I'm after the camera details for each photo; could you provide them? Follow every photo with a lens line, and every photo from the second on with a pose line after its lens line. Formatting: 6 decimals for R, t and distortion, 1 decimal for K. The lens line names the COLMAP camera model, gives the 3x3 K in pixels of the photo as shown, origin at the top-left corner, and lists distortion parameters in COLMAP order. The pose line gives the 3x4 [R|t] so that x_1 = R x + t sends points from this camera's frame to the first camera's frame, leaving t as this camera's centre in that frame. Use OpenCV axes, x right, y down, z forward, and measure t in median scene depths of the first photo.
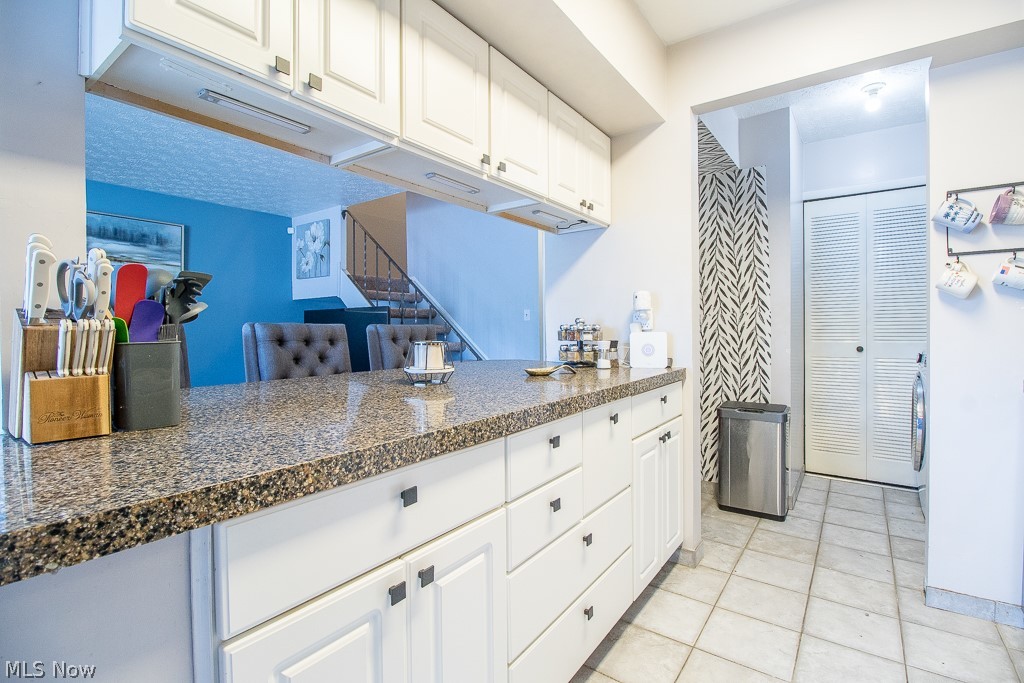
lens RADIAL K [[472.5, 0, 515.7], [0, 472.5, 335.8], [0, 0, 1]] dist [0.001278, -0.014211]
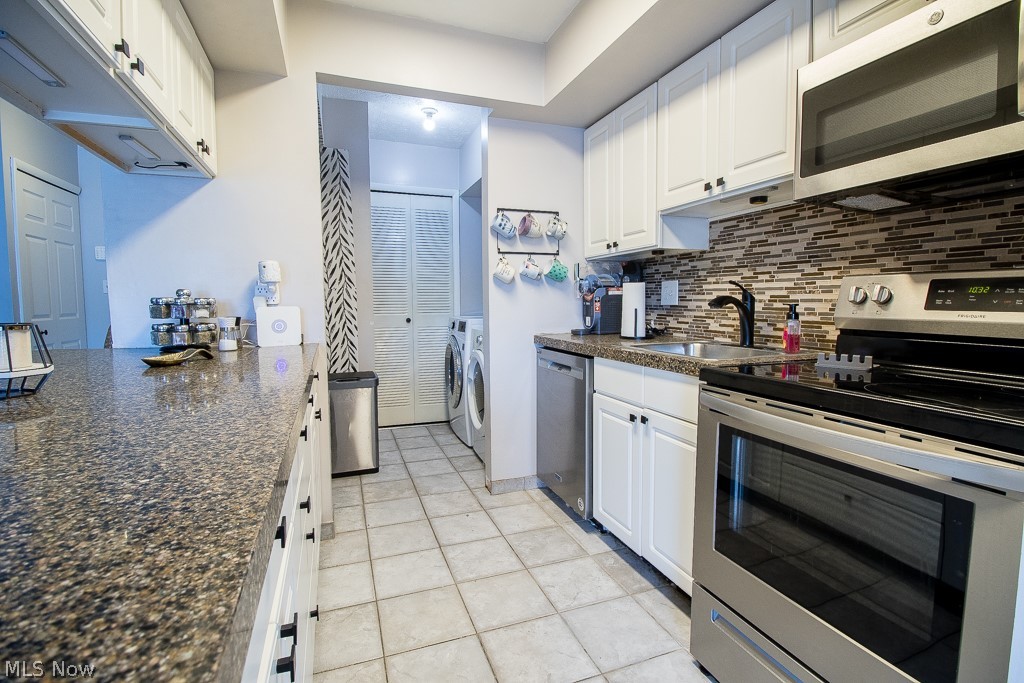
lens RADIAL K [[472.5, 0, 515.7], [0, 472.5, 335.8], [0, 0, 1]] dist [0.001278, -0.014211]
pose [[0.548189, -0.054347, 0.834587, -0.217186], [0.011706, 0.998287, 0.057318, 0.001235], [-0.836273, -0.021652, 0.547886, 0.111030]]
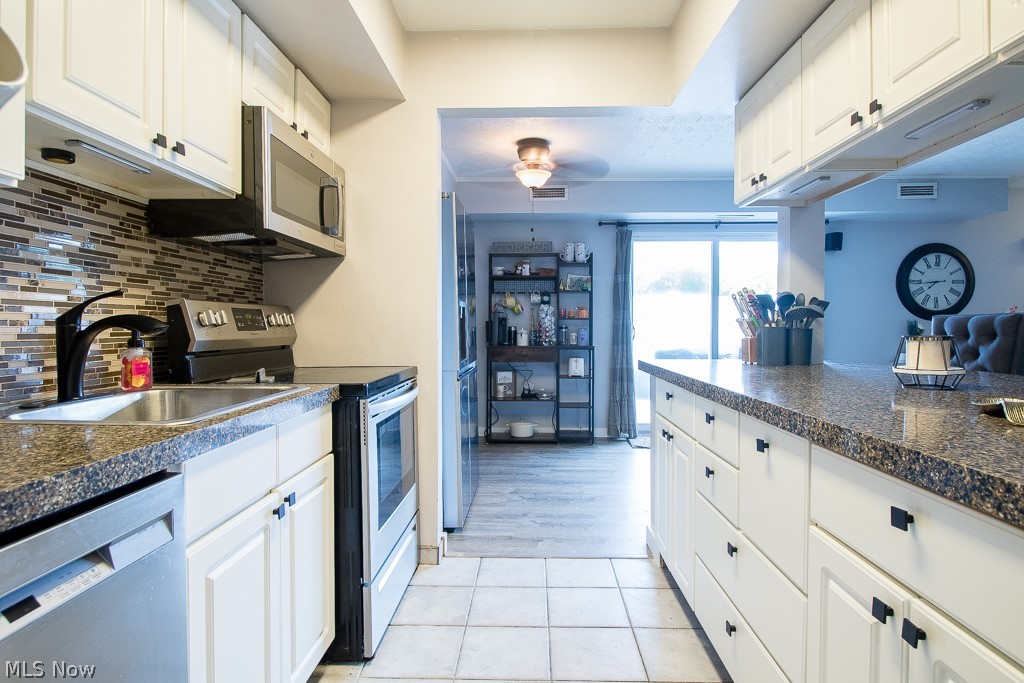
lens RADIAL K [[557.5, 0, 515.6], [0, 557.5, 335.7], [0, 0, 1]] dist [-0.003966, -0.001898]
pose [[-0.824283, 0.016030, -0.565950, 0.659864], [-0.005868, 0.999304, 0.036852, -0.019101], [0.566147, 0.033697, -0.823615, 0.978750]]
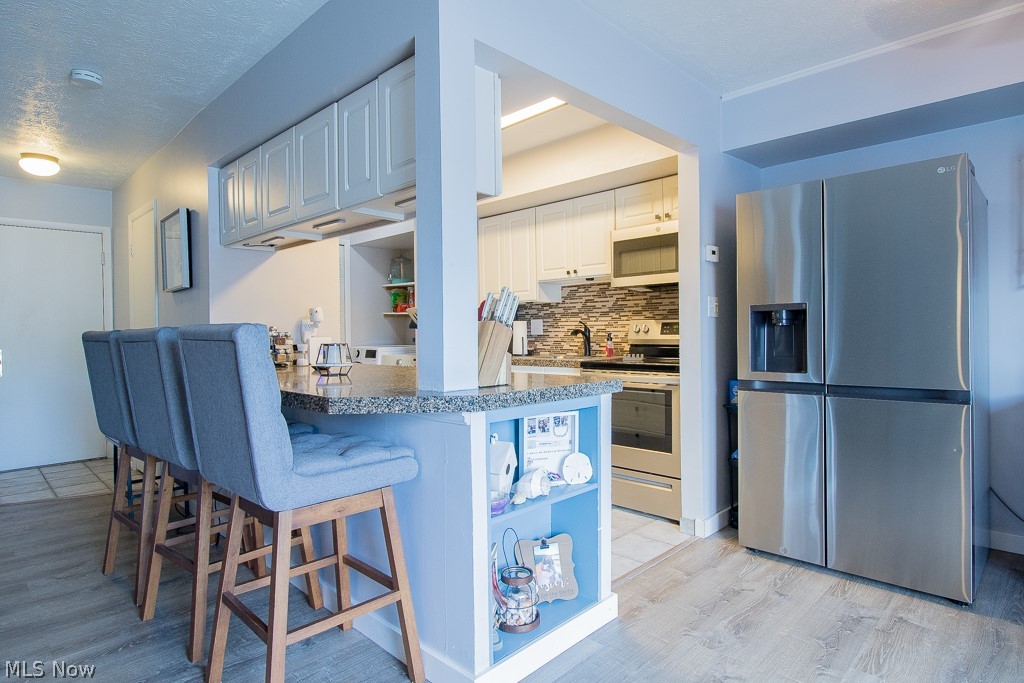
lens RADIAL K [[557.5, 0, 515.6], [0, 557.5, 335.7], [0, 0, 1]] dist [-0.003966, -0.001898]
pose [[0.147148, -0.001080, 0.989114, -1.163397], [0.024562, 0.999695, -0.002562, 0.004358], [-0.988809, 0.024672, 0.147130, 0.189436]]
